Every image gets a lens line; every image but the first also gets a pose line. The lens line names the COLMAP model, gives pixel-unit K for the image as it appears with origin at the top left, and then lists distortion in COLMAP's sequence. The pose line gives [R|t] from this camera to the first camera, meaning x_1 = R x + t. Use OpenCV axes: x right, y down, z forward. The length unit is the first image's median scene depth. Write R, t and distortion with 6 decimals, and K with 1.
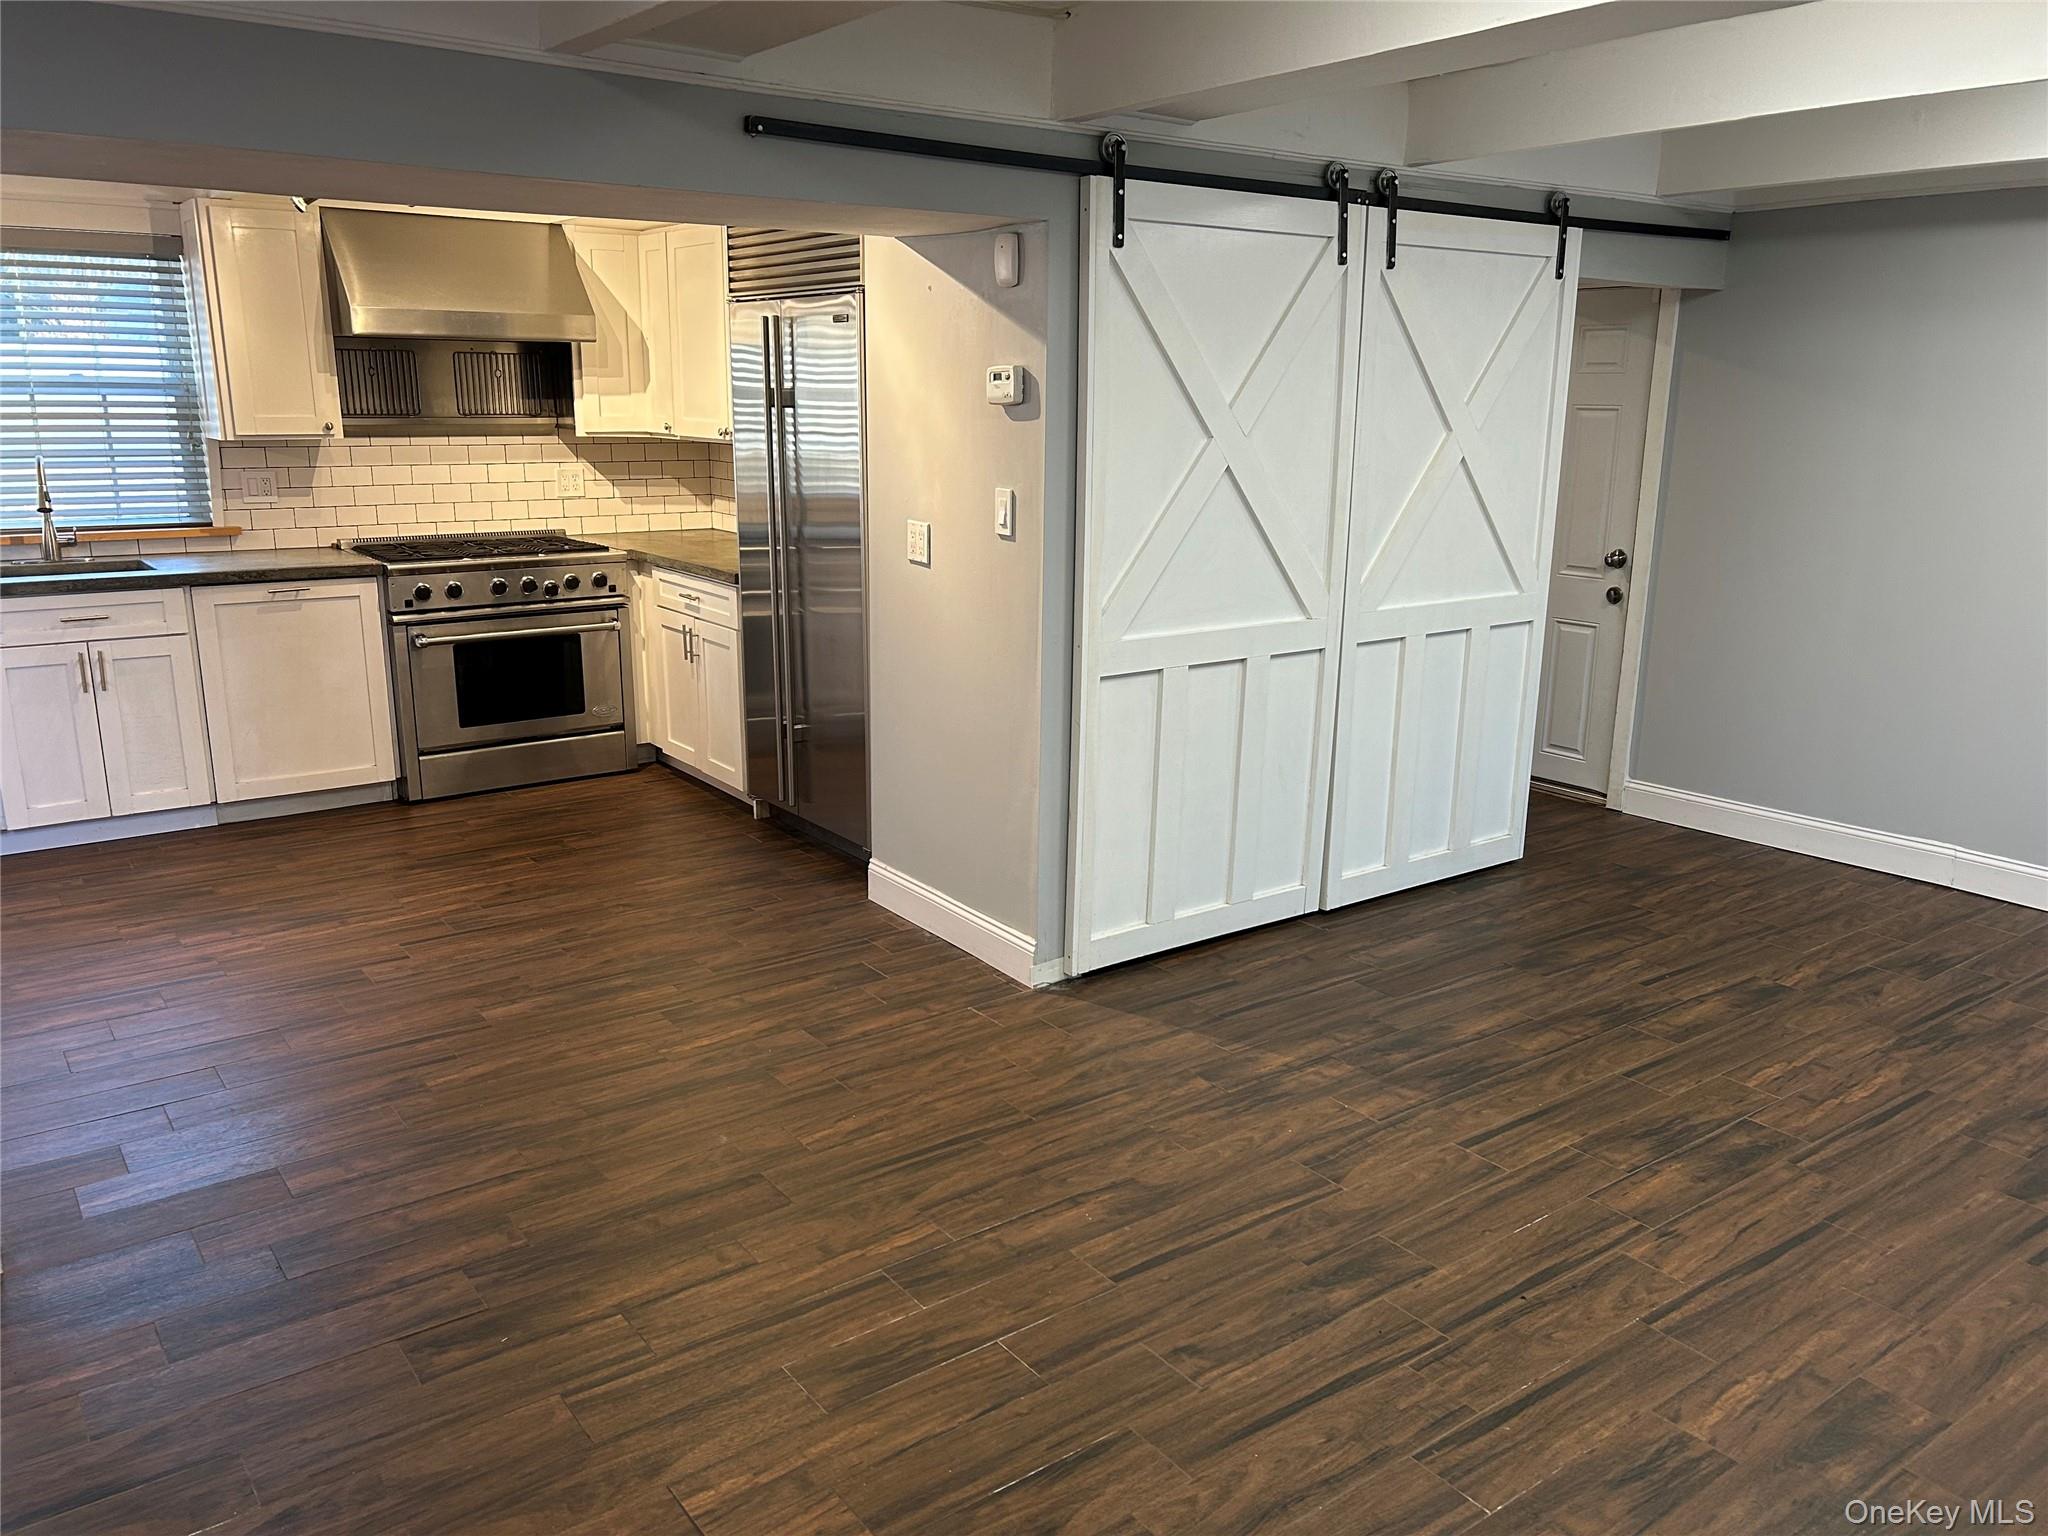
lens RADIAL K [[1549.4, 0, 1037.1], [0, 1549.4, 775.8], [0, 0, 1]] dist [0.044835, -0.040713]
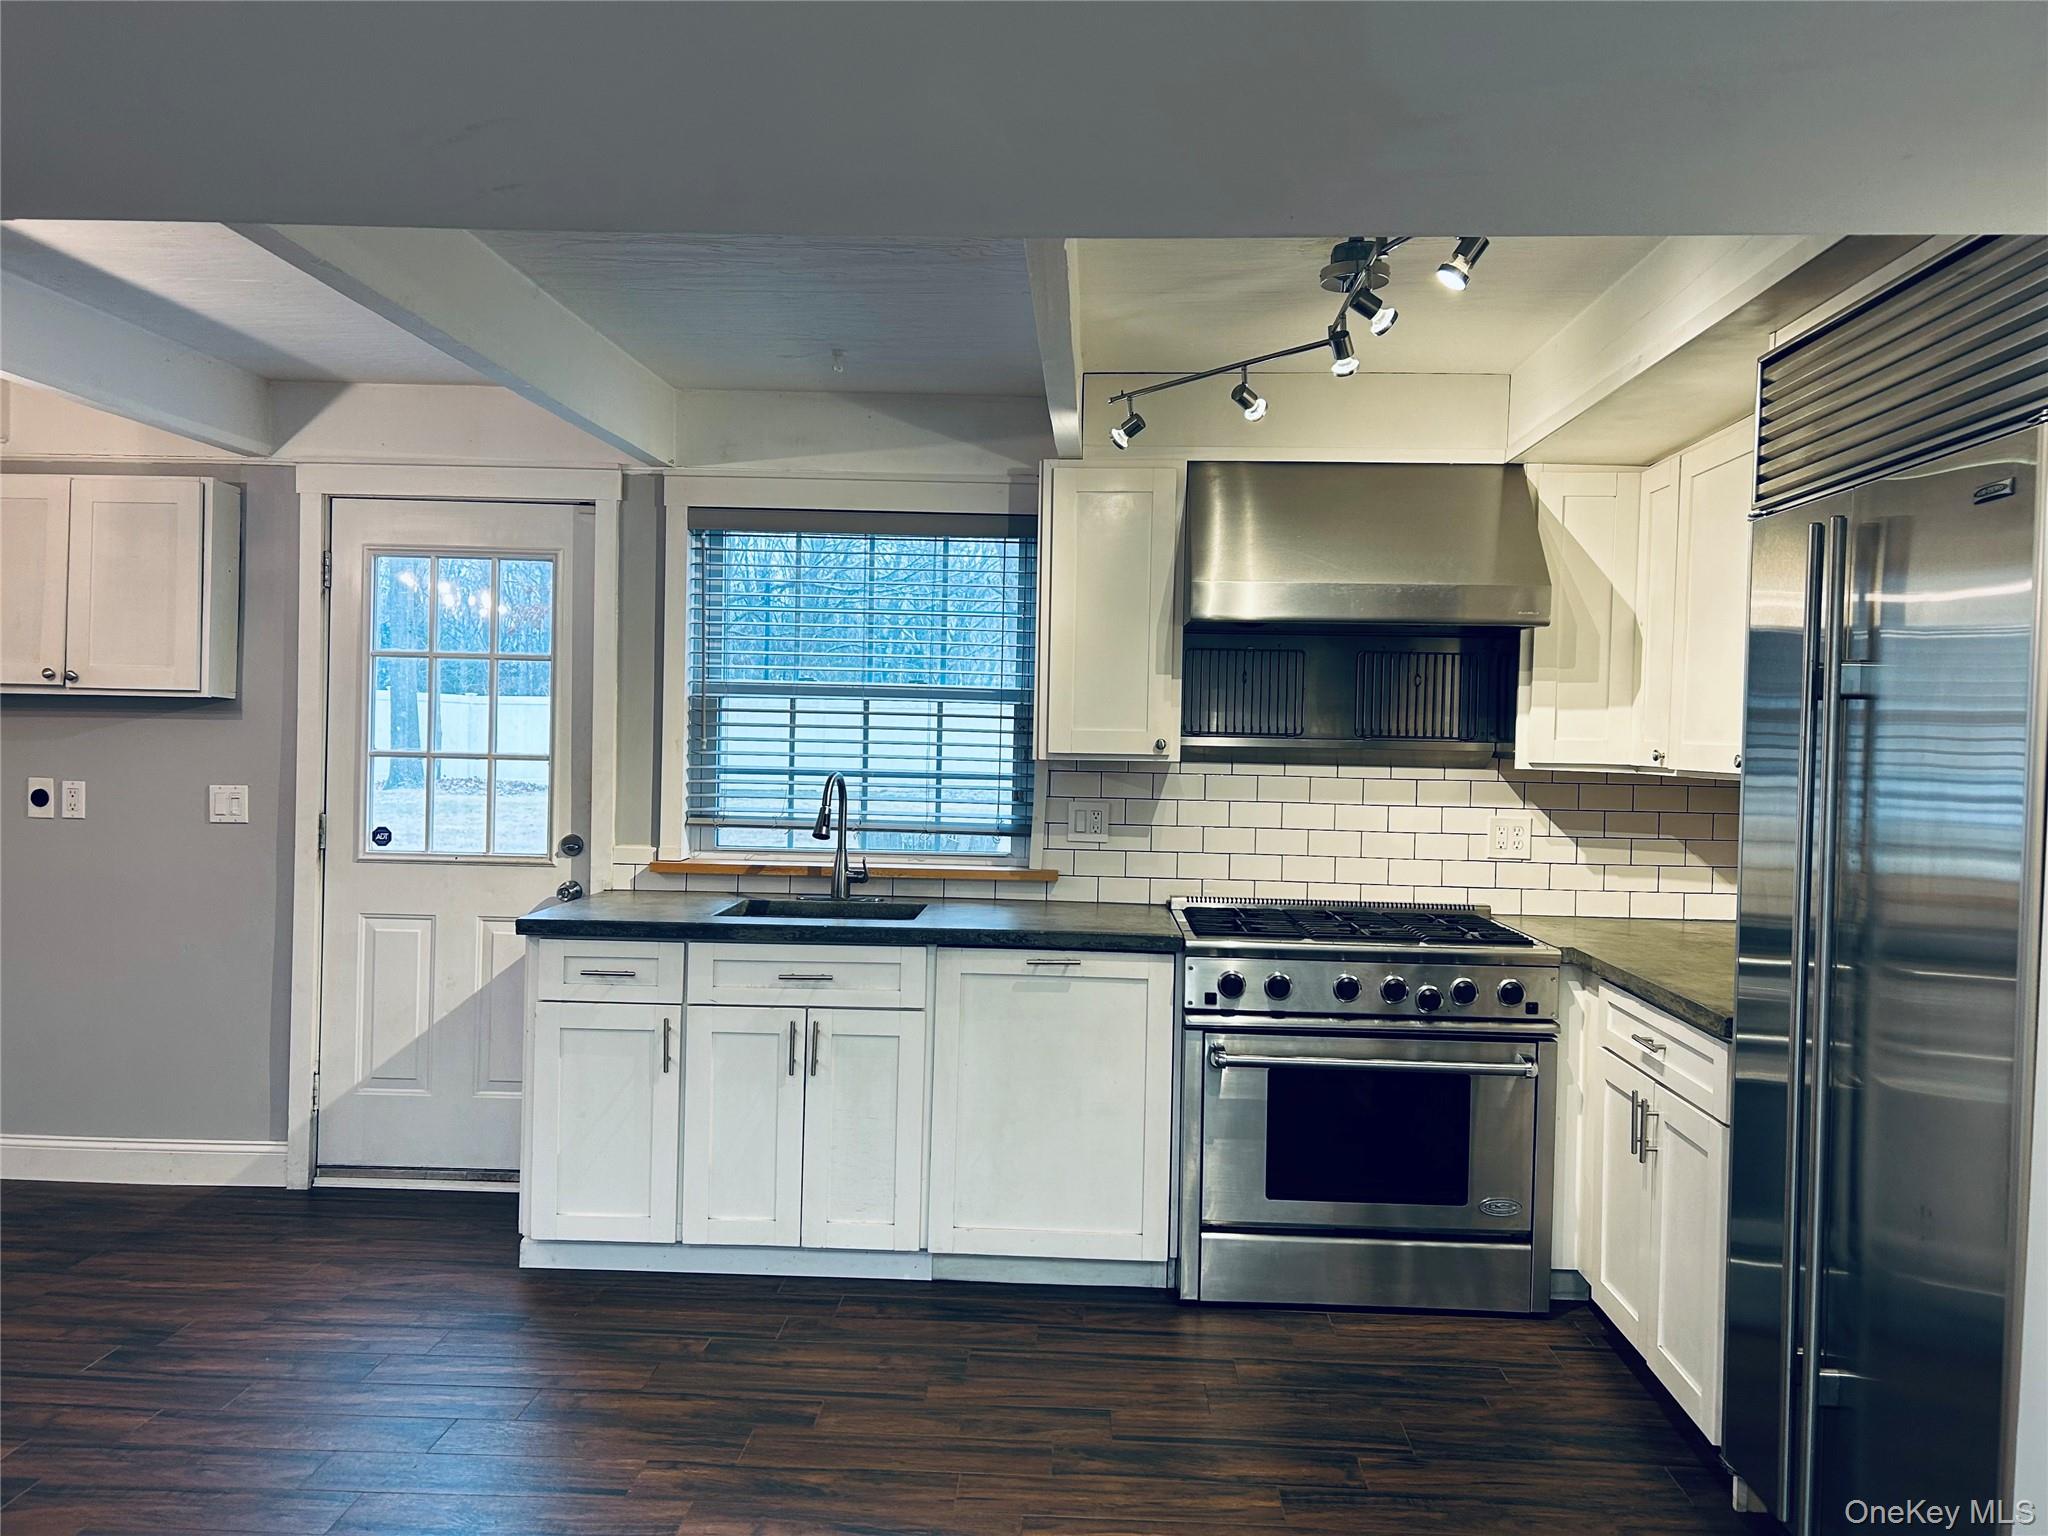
lens RADIAL K [[1549.4, 0, 1030.8], [0, 1549.4, 762.7], [0, 0, 1]] dist [0.044835, -0.040713]
pose [[0.777718, 0.020200, -0.628288, -0.045344], [-0.168634, 0.969552, -0.177569, -0.075232], [0.605571, 0.244050, 0.757445, 0.411356]]
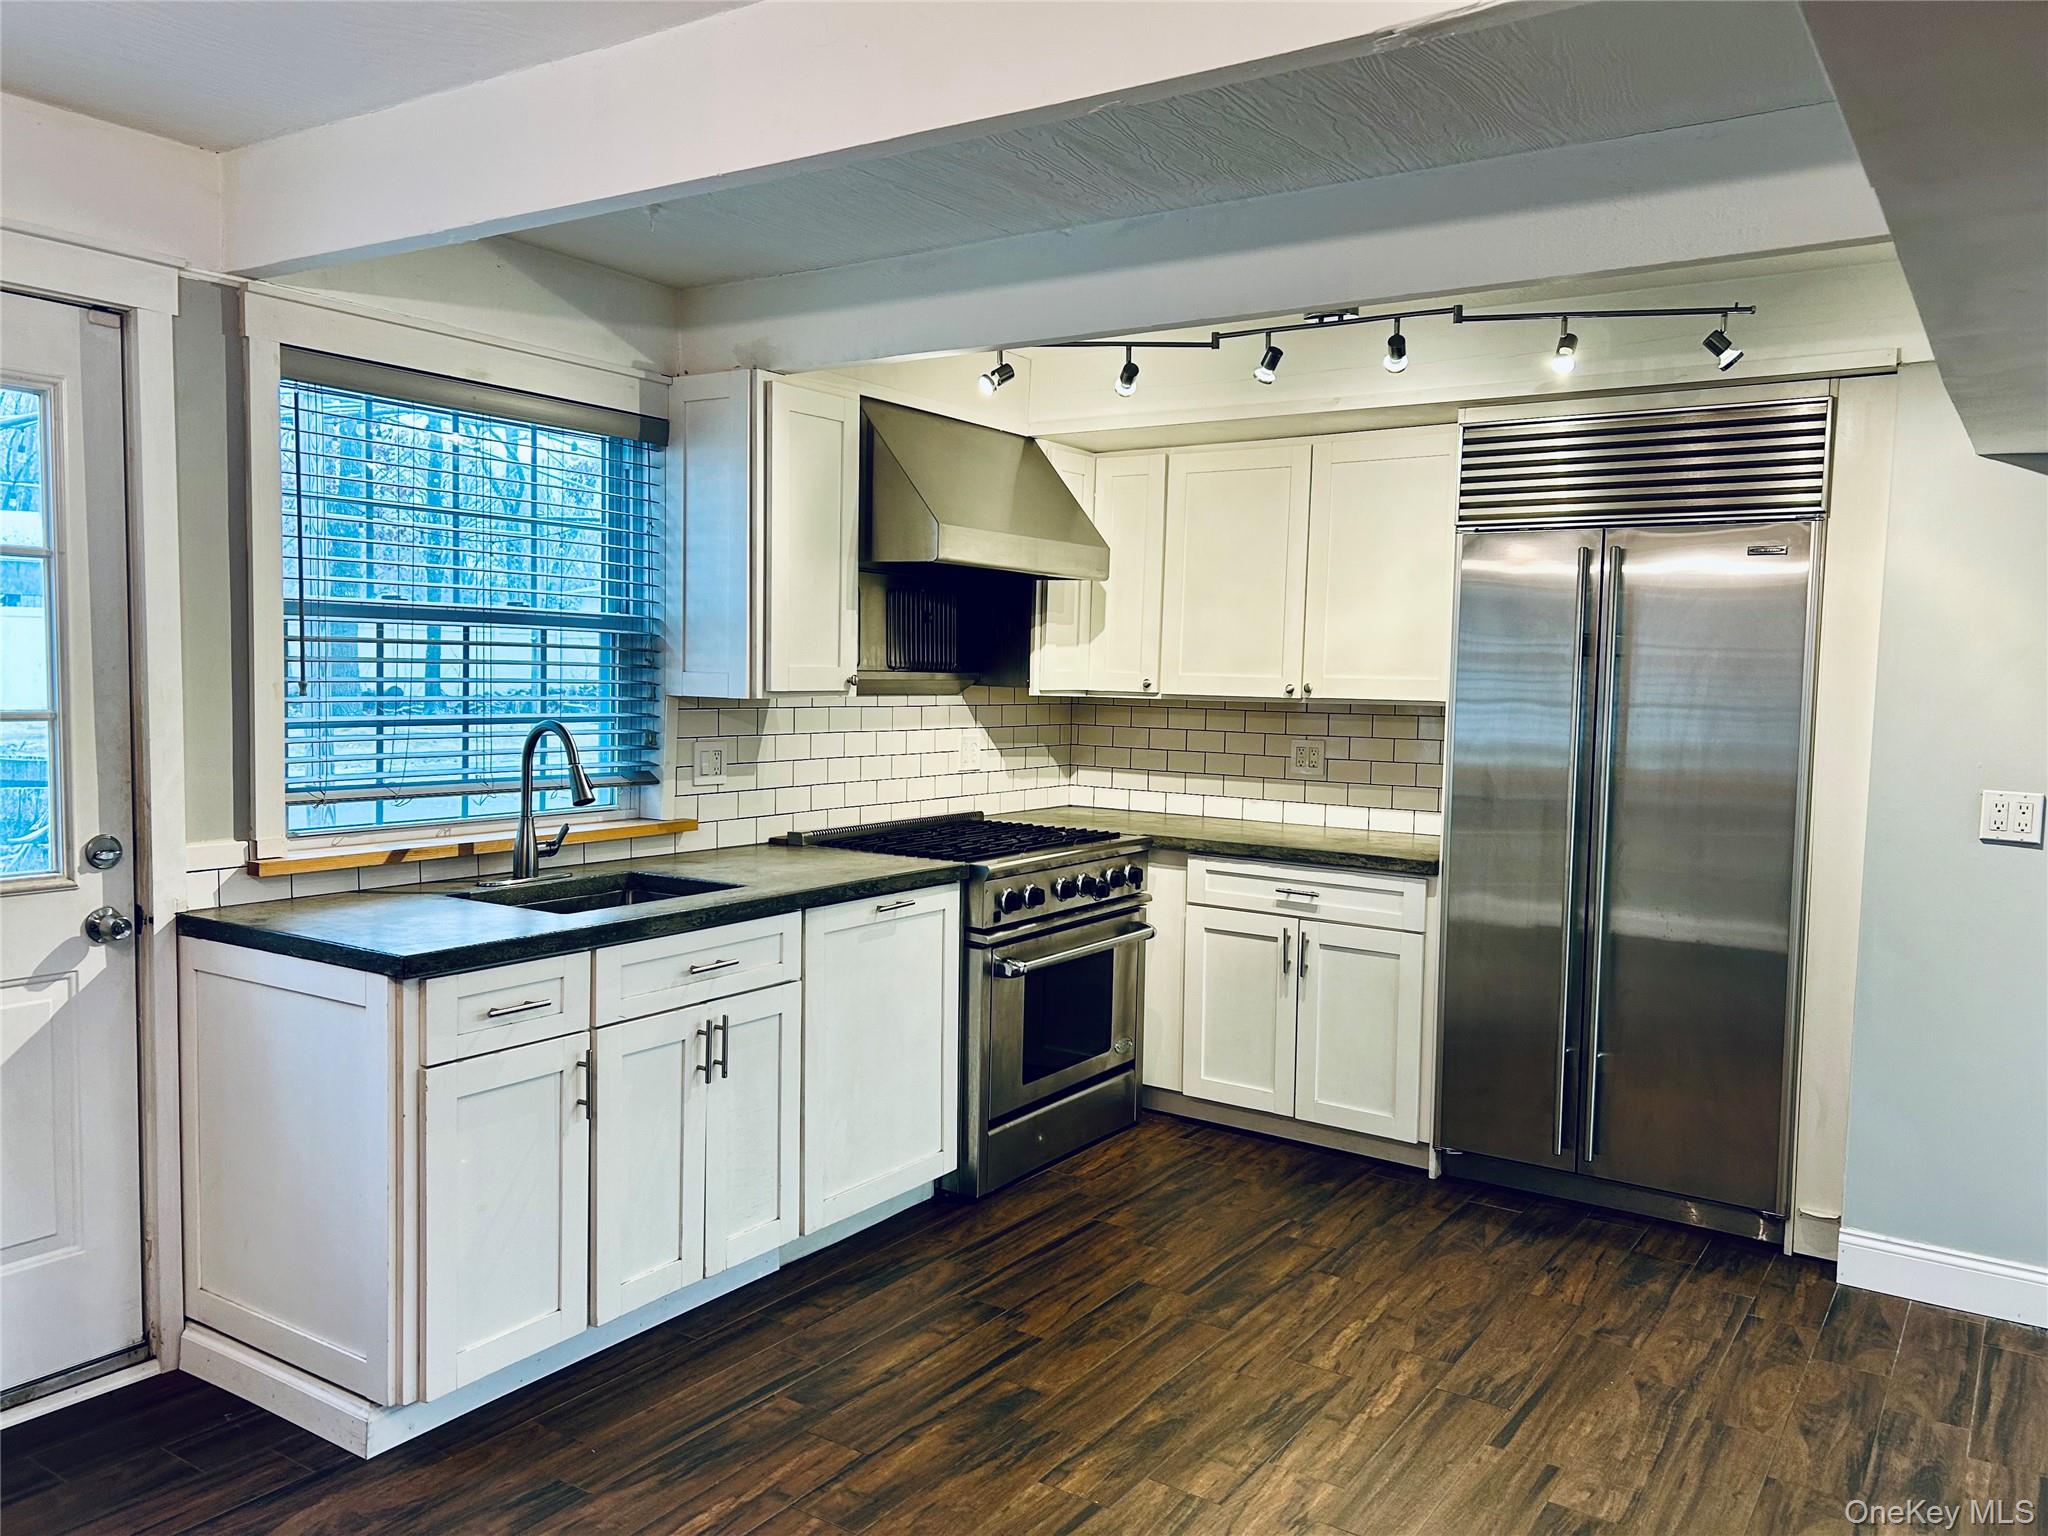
lens RADIAL K [[1549.4, 0, 1024.1], [0, 1549.4, 768.8], [0, 0, 1]] dist [0.044835, -0.040713]
pose [[0.941747, -0.011008, 0.336143, -0.612633], [0.069365, 0.984333, -0.162099, -0.059310], [-0.329092, 0.175973, 0.927756, 0.307069]]
